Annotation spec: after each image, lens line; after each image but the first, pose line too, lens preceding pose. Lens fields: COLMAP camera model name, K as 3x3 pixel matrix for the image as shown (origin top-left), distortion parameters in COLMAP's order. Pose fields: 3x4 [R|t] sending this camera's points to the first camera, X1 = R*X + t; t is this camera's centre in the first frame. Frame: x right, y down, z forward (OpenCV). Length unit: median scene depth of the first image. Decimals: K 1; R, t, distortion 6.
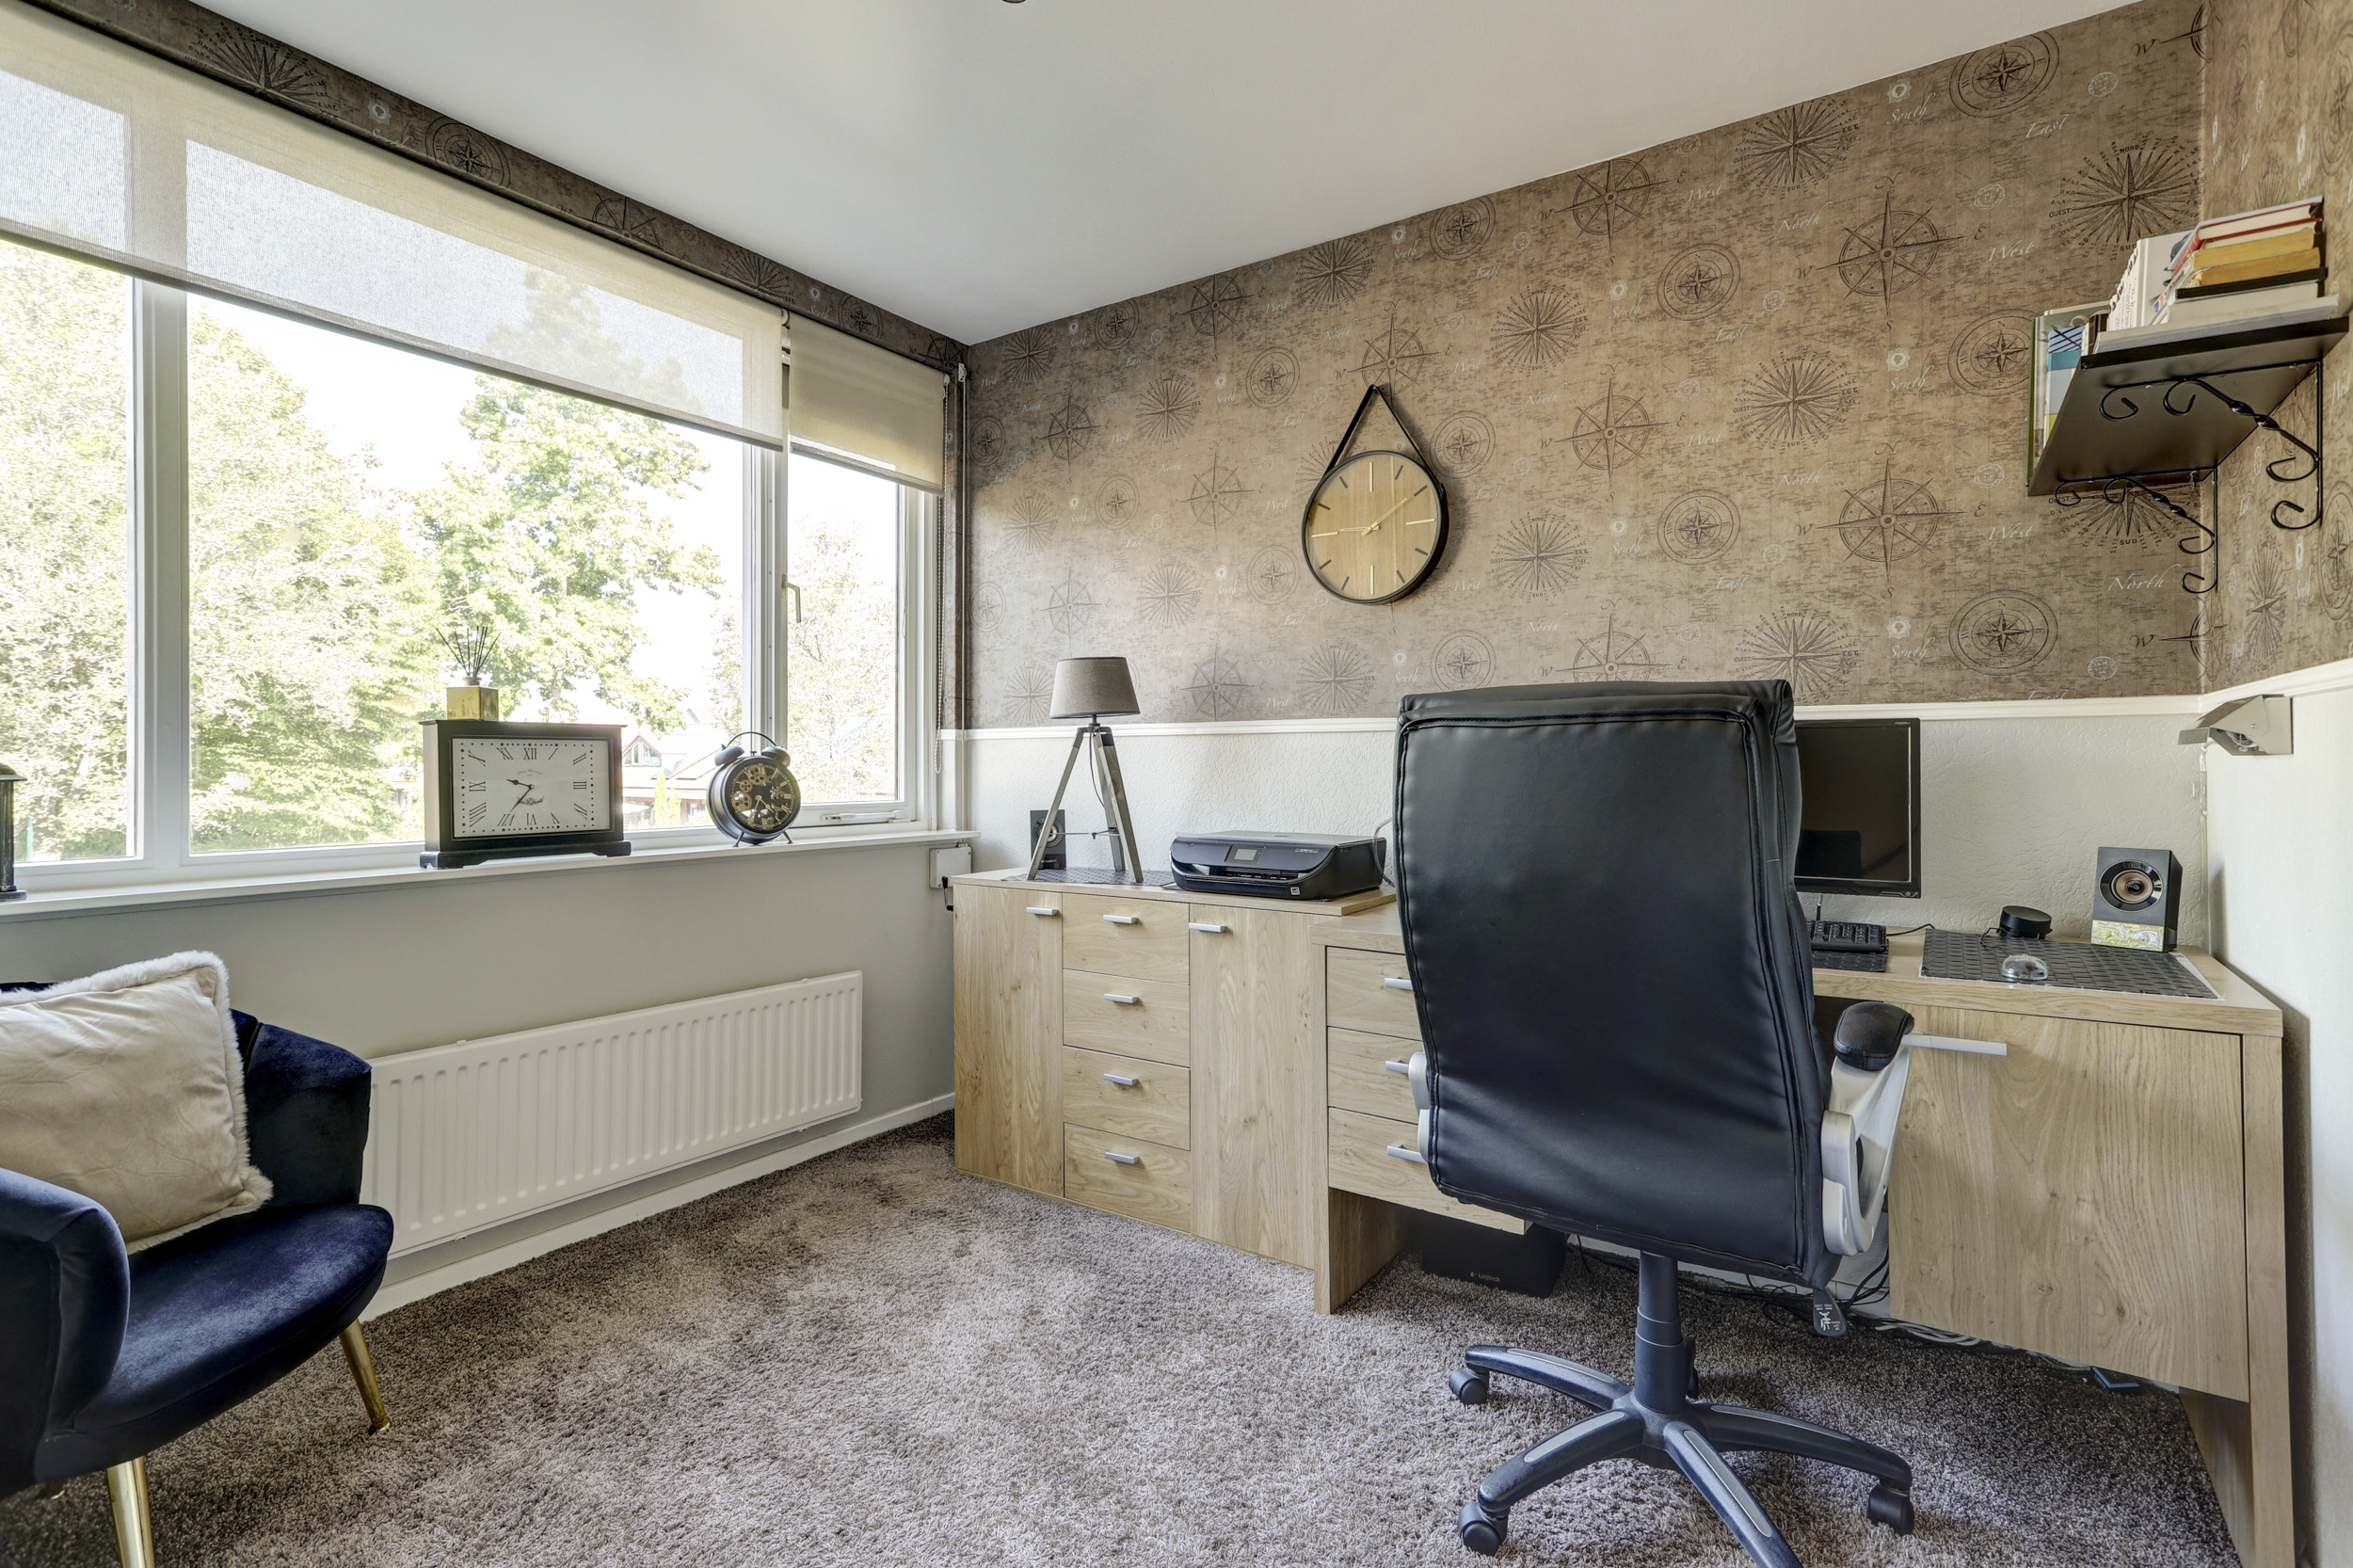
lens RADIAL K [[1101.1, 0, 1174.1], [0, 1101.1, 757.0], [0, 0, 1]] dist [0.001657, 0.008516]
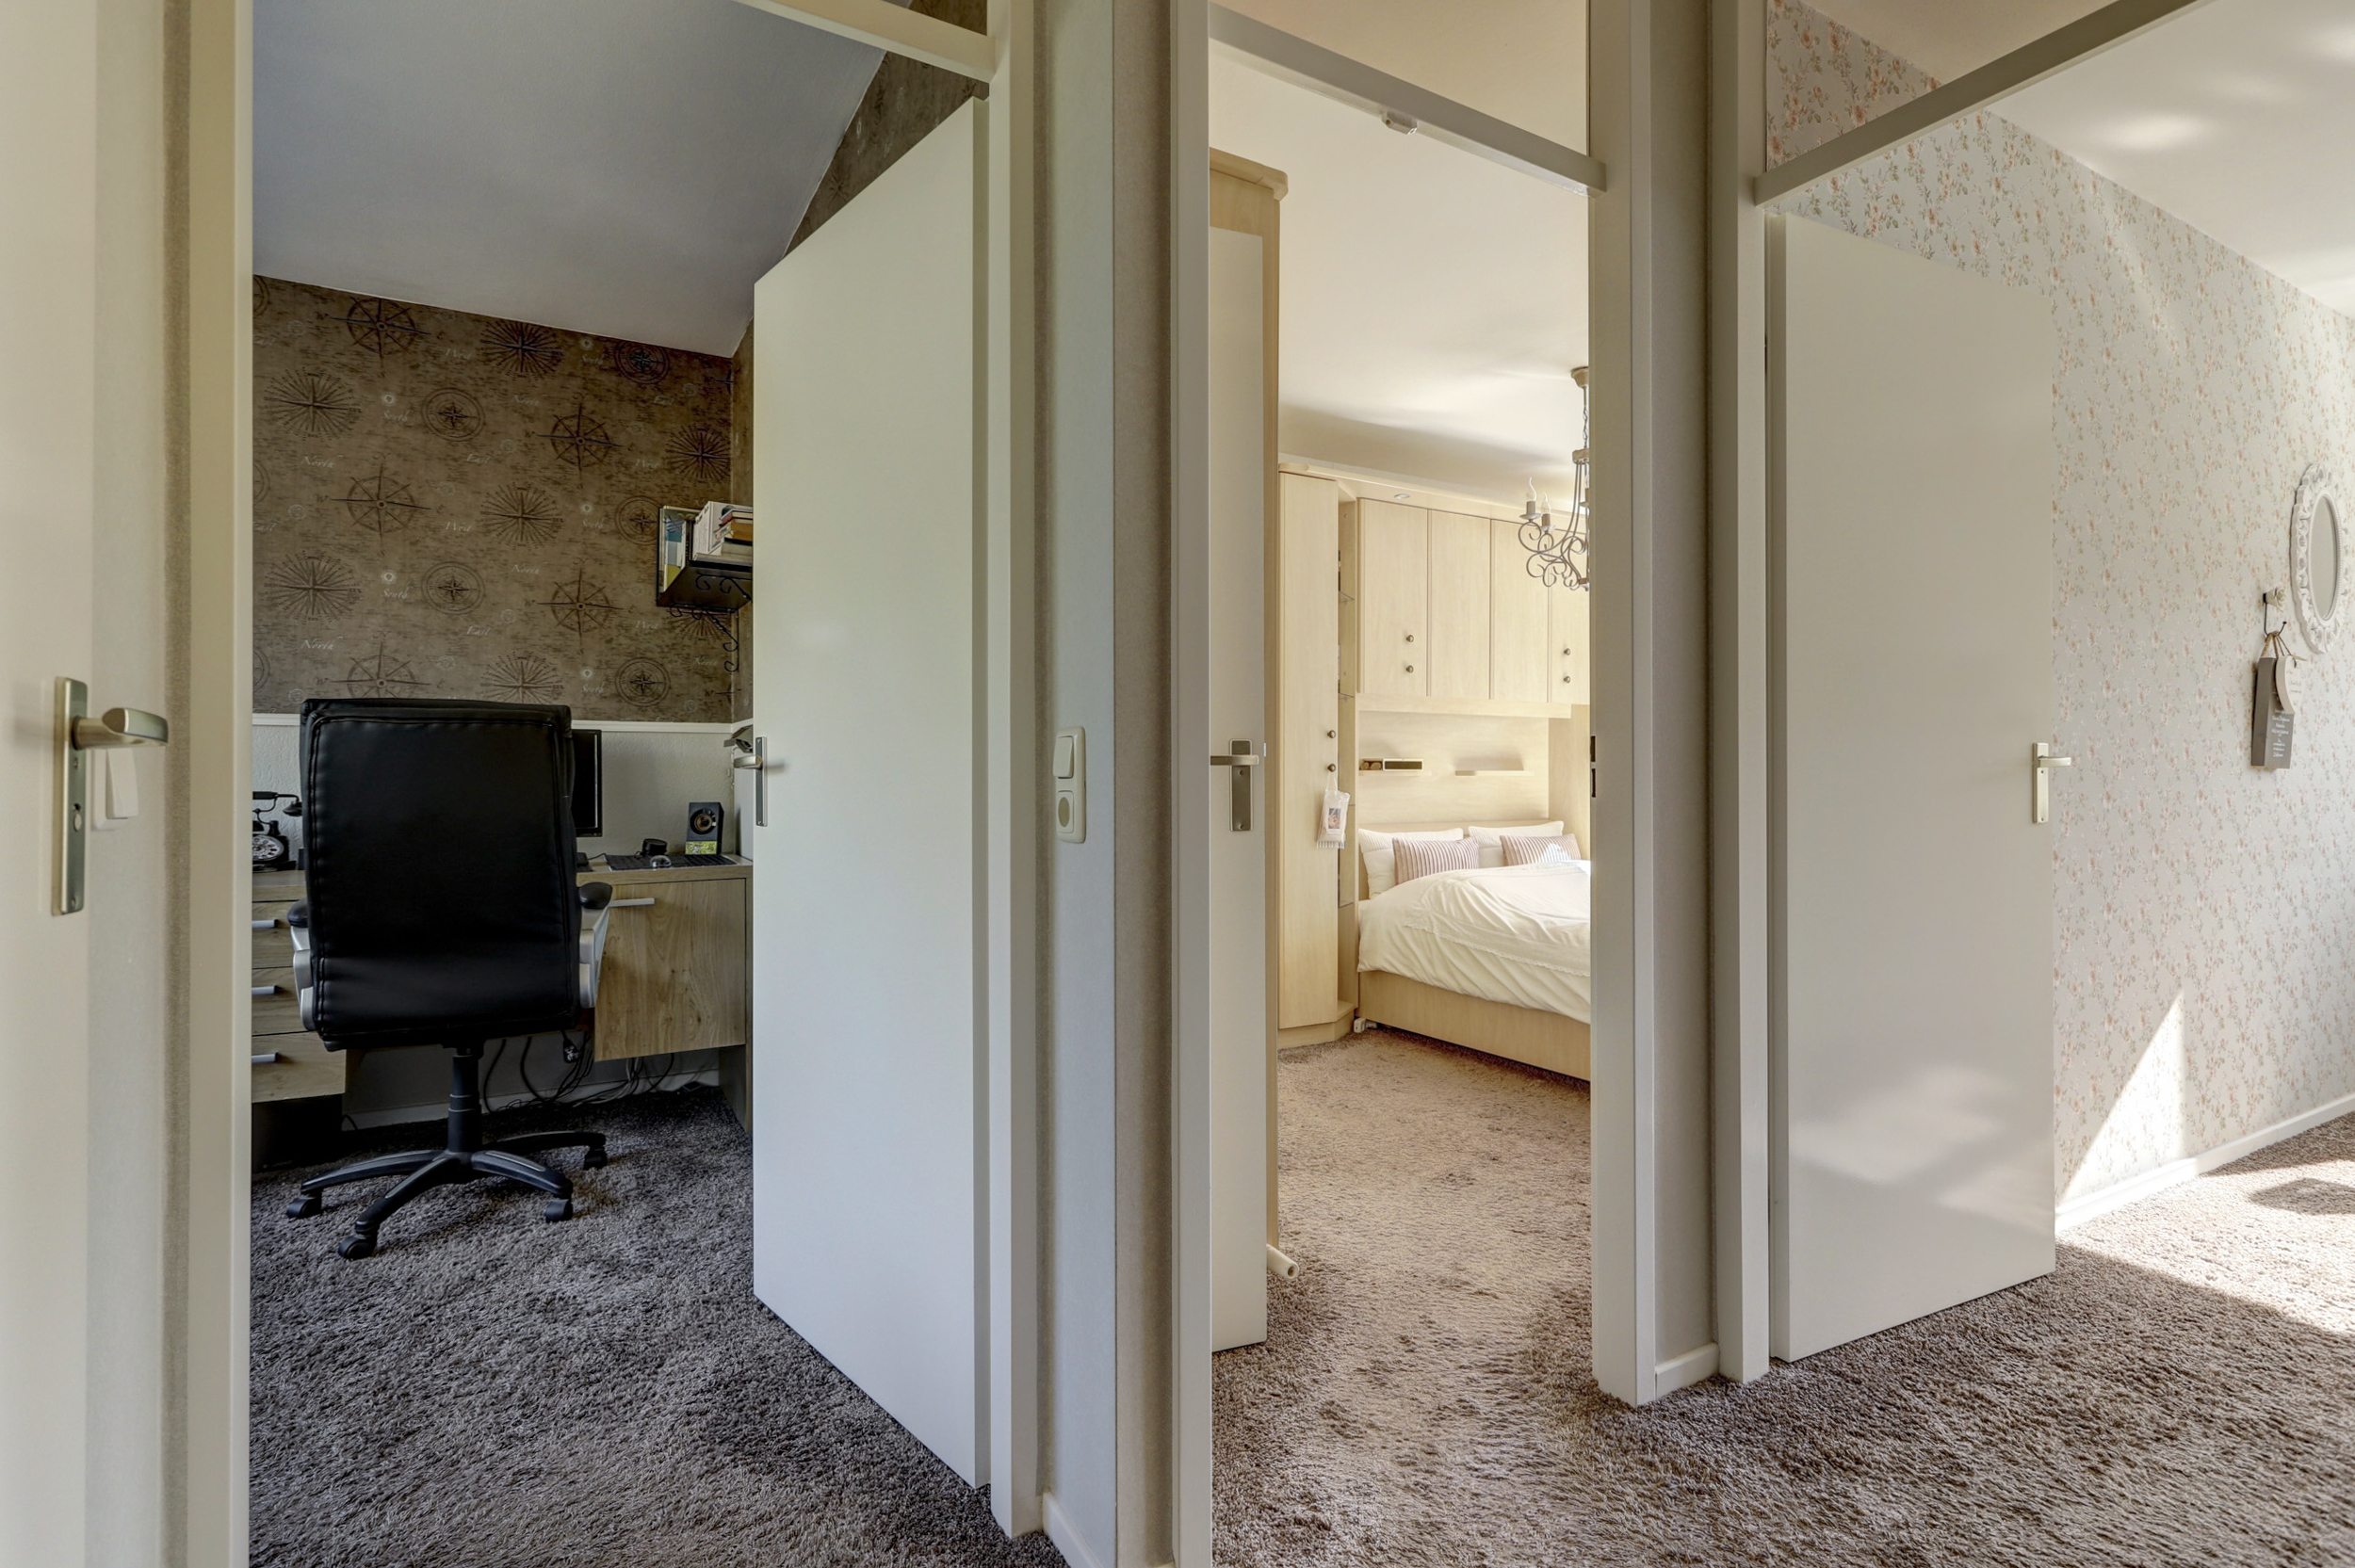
lens RADIAL K [[1128.8, 0, 1180.3], [0, 1128.8, 776.5], [0, 0, 1]] dist [0.005418, 0.009371]
pose [[0.428567, 0.002776, 0.903506, -0.492050], [-0.004866, 0.999988, -0.000764, 0.032370], [-0.903497, -0.004069, 0.428575, -0.522158]]
